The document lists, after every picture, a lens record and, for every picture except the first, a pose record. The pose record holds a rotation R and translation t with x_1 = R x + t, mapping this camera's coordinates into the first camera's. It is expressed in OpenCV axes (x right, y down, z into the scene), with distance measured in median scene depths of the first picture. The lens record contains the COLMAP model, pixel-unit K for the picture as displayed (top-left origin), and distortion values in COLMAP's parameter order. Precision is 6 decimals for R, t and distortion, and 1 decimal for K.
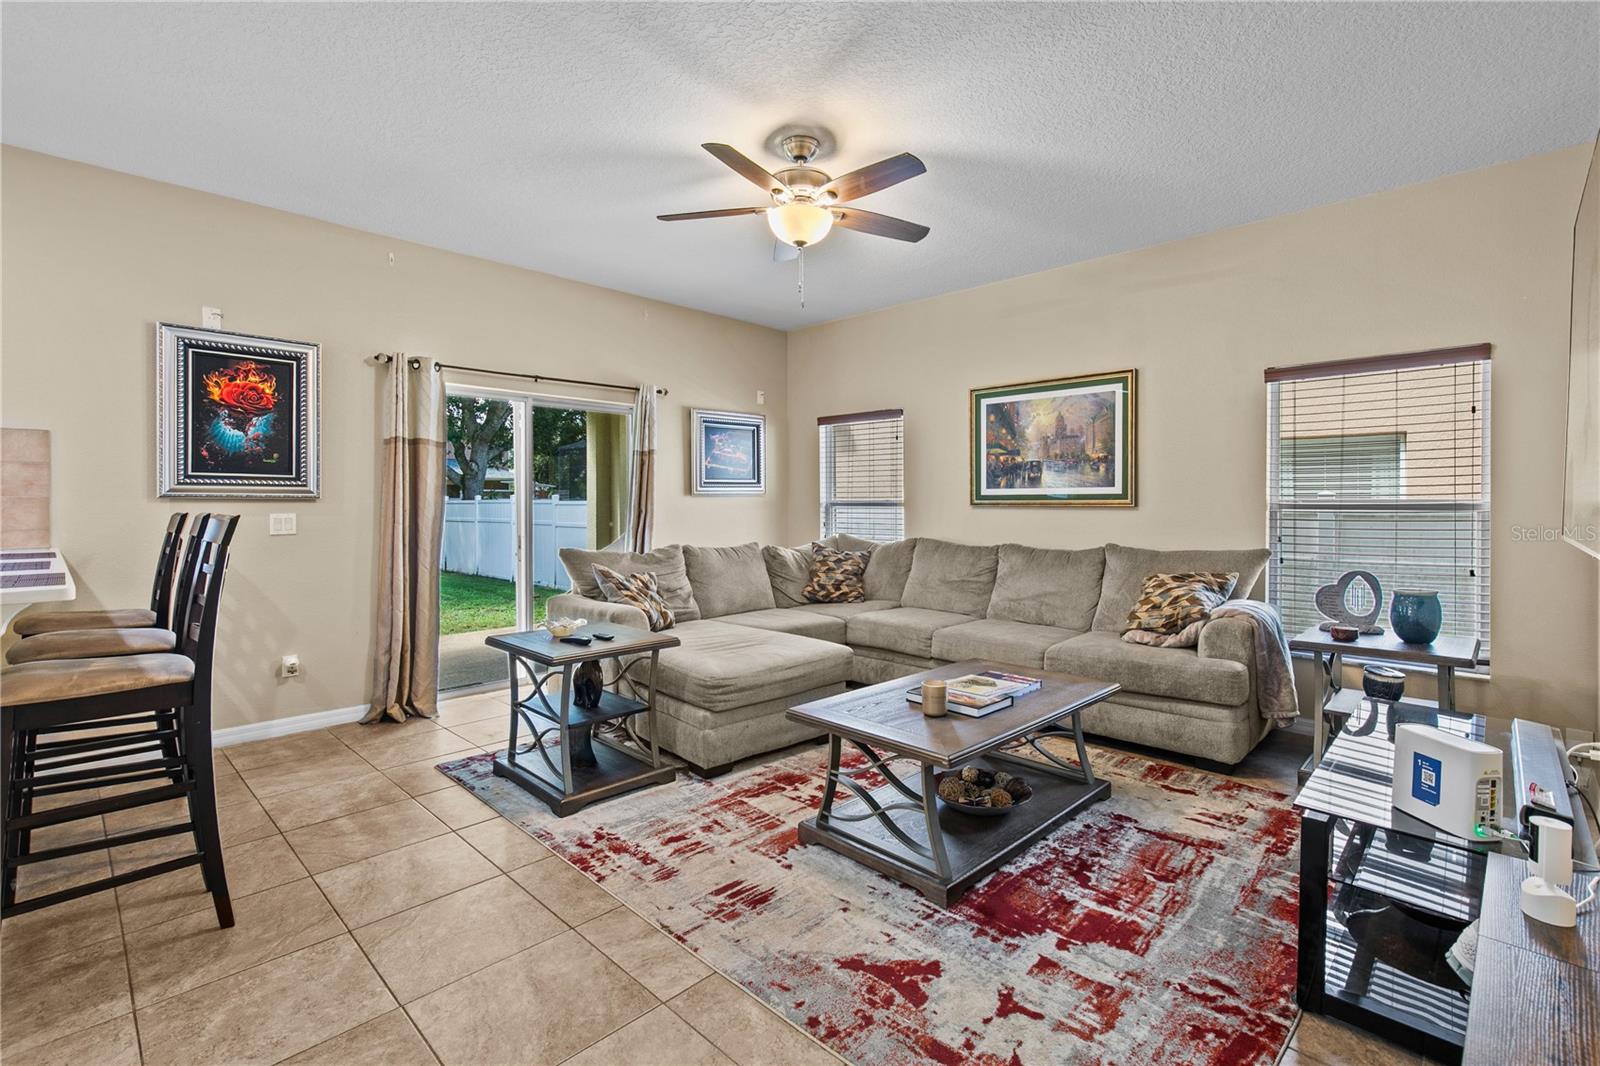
lens RADIAL K [[722.9, 0, 805.5], [0, 722.9, 509.3], [0, 0, 1]] dist [0.001812, -0.000483]
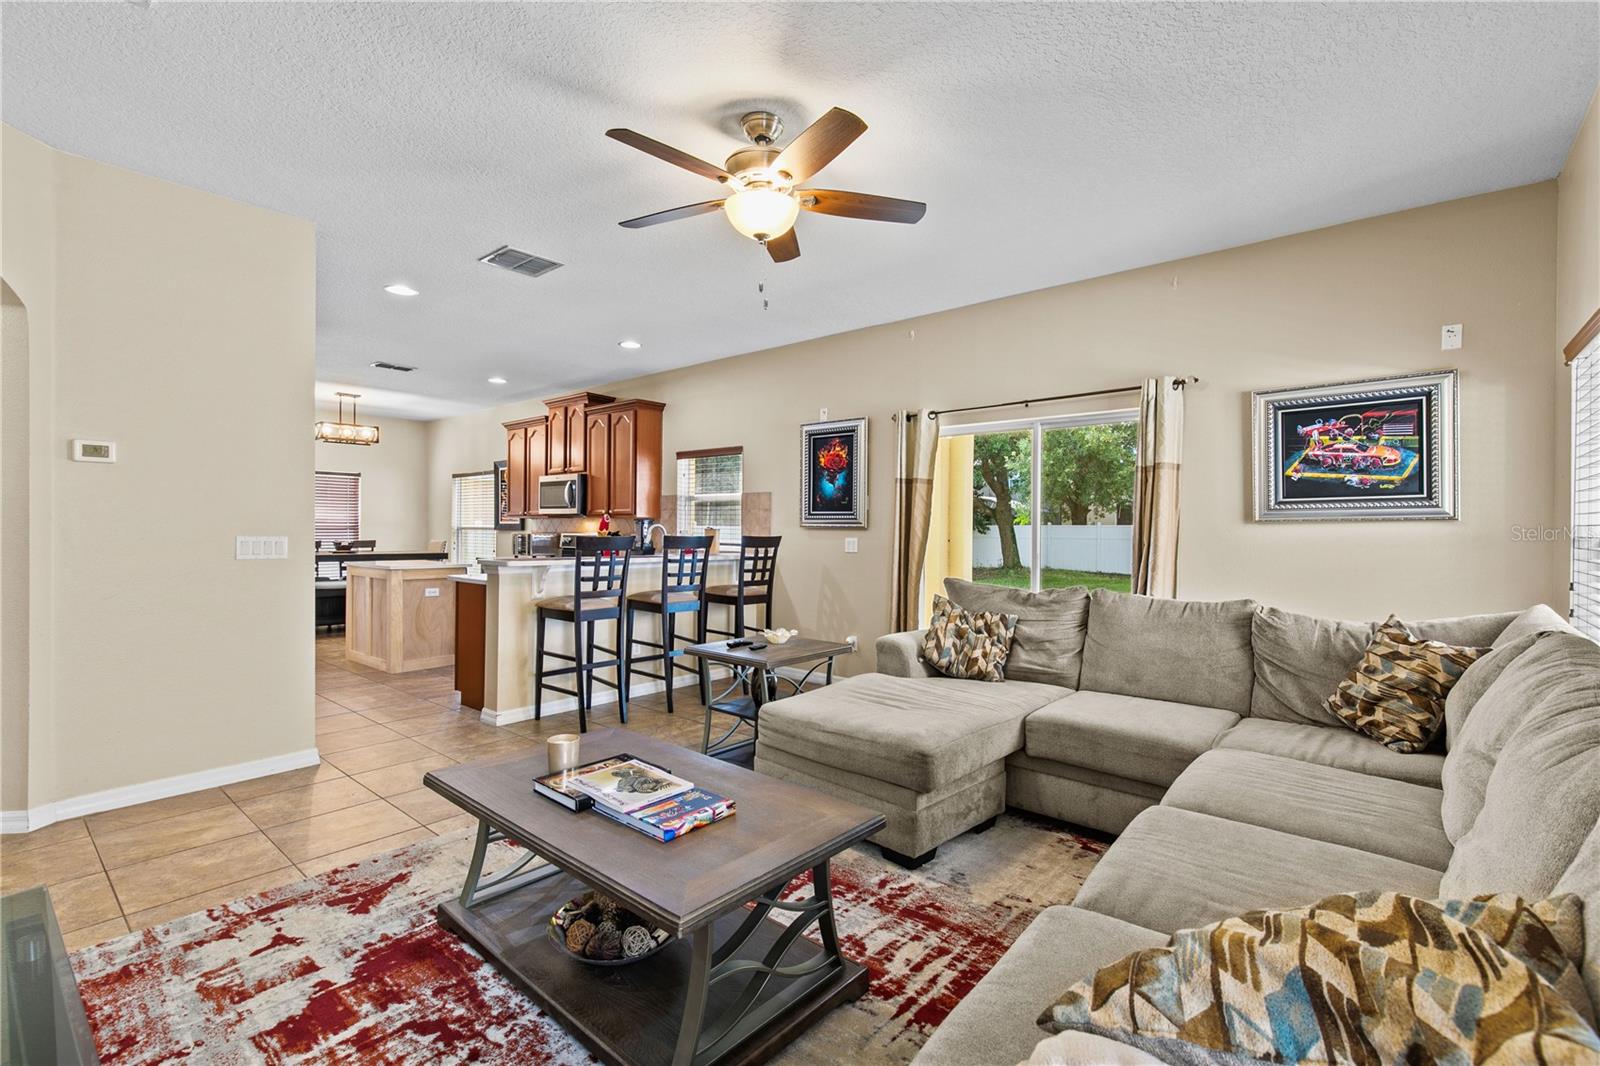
lens RADIAL K [[710.5, 0, 810.8], [0, 710.5, 531.0], [0, 0, 1]] dist [0.004973, 0.000262]
pose [[0.071756, 0.005767, -0.997406, 0.726975], [-0.014176, 0.999888, 0.004761, -0.014473], [0.997321, 0.013797, 0.071830, 0.842376]]
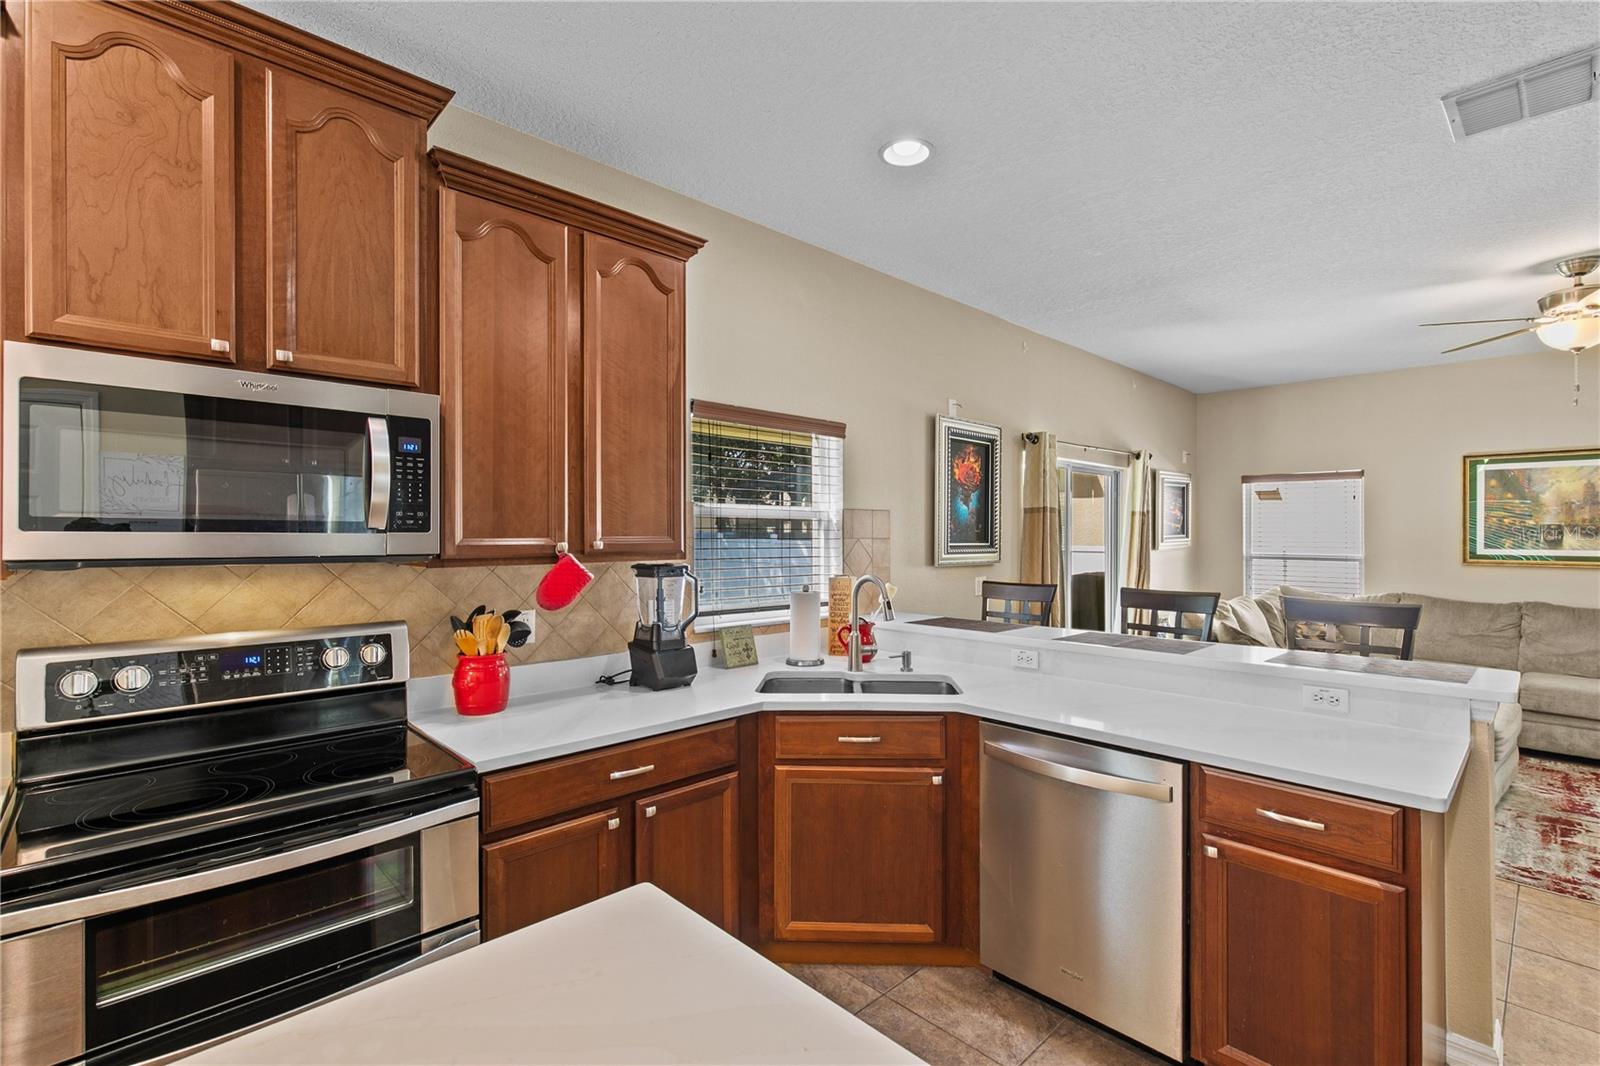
lens RADIAL K [[722.1, 0, 809.5], [0, 722.1, 535.8], [0, 0, 1]] dist [0.003524, -0.000162]
pose [[0.999387, 0.003119, -0.034882, -0.983485], [-0.003285, 0.999984, -0.004707, -0.054182], [0.034867, 0.004819, 0.999380, -0.148728]]
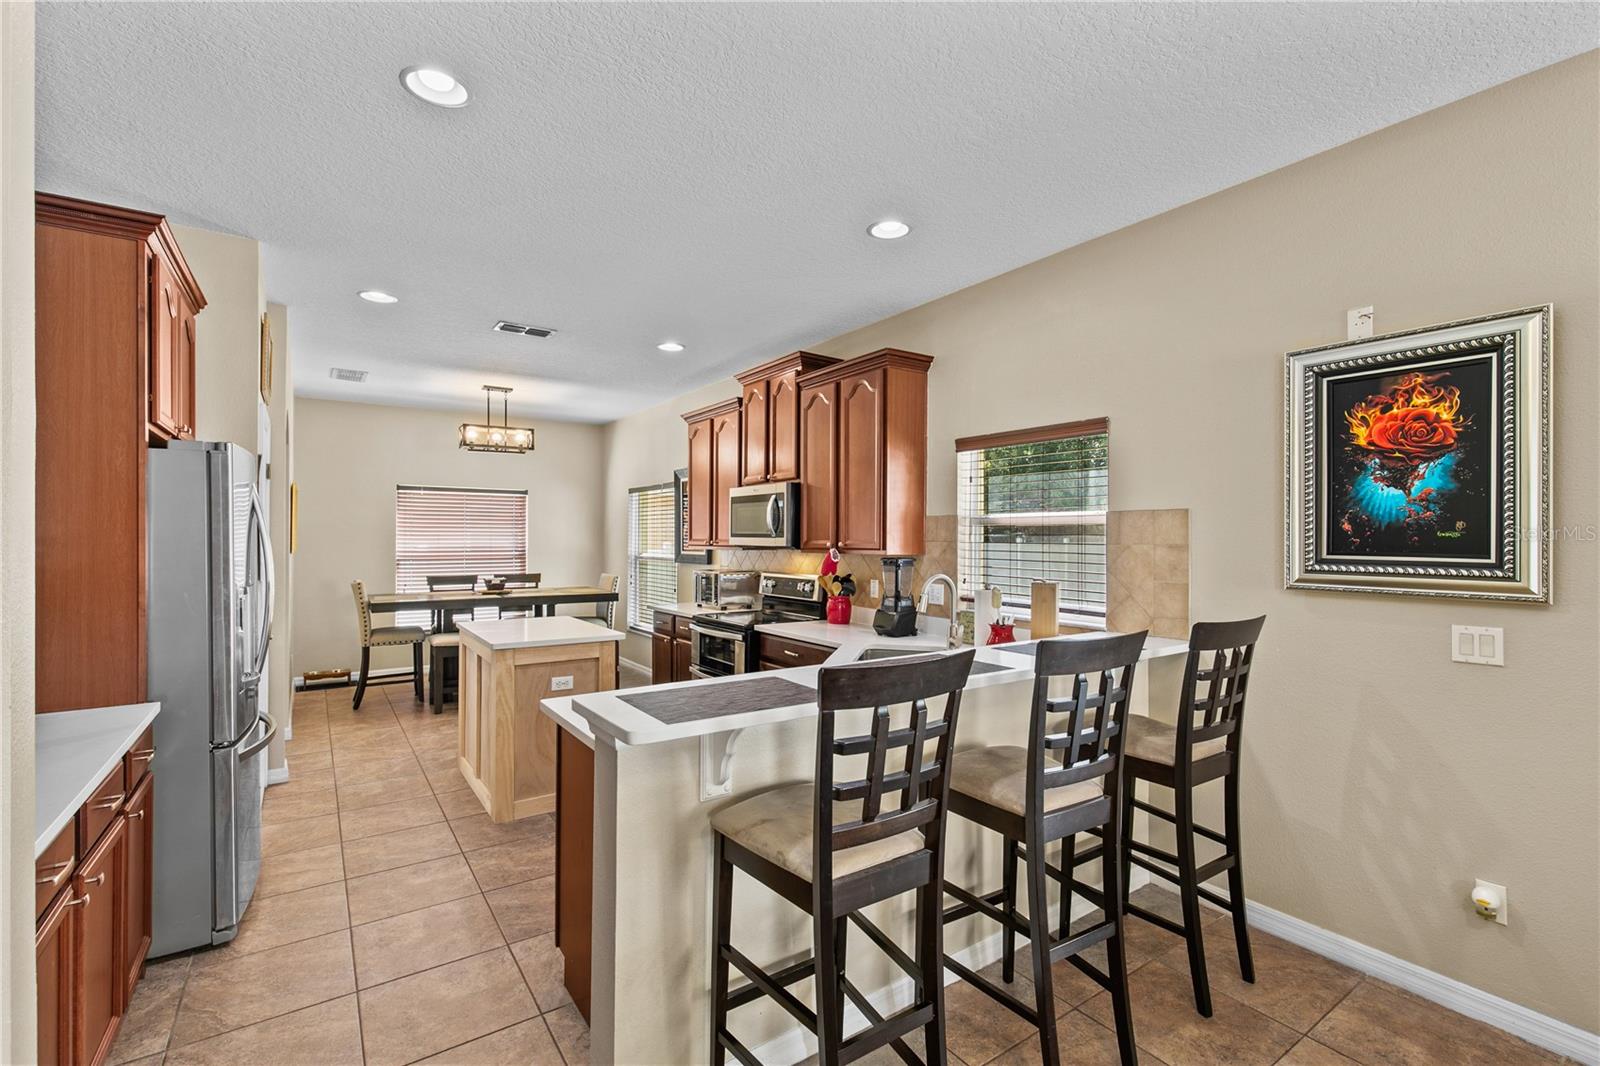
lens RADIAL K [[710.5, 0, 810.8], [0, 710.5, 531.0], [0, 0, 1]] dist [0.004973, 0.000262]
pose [[-0.187889, -0.006278, -0.982170, -0.078024], [-0.007217, 0.999961, -0.005011, -0.064233], [0.982164, 0.006147, -0.187927, 0.612274]]
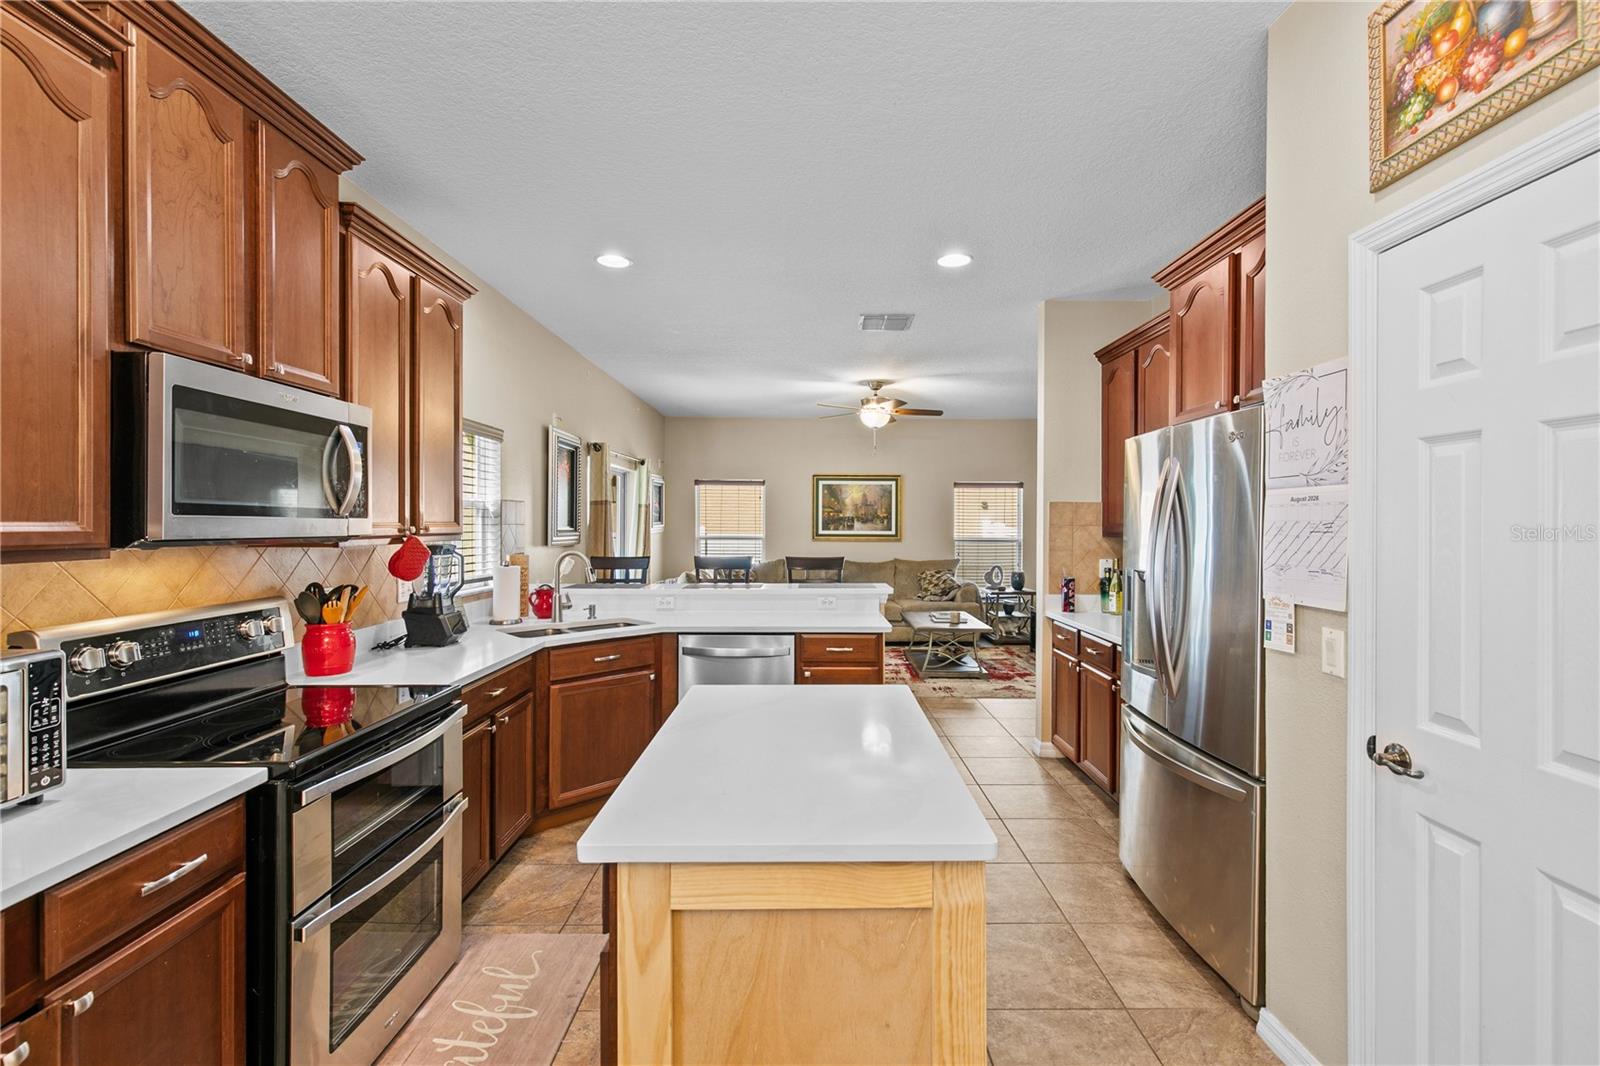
lens RADIAL K [[724.1, 0, 805.7], [0, 724.1, 522.9], [0, 0, 1]] dist [0.002192, -0.000457]
pose [[0.717938, 0.004270, 0.696094, -1.438236], [0.000655, 0.999977, -0.006810, -0.049048], [-0.696107, 0.005345, 0.717918, -0.377070]]
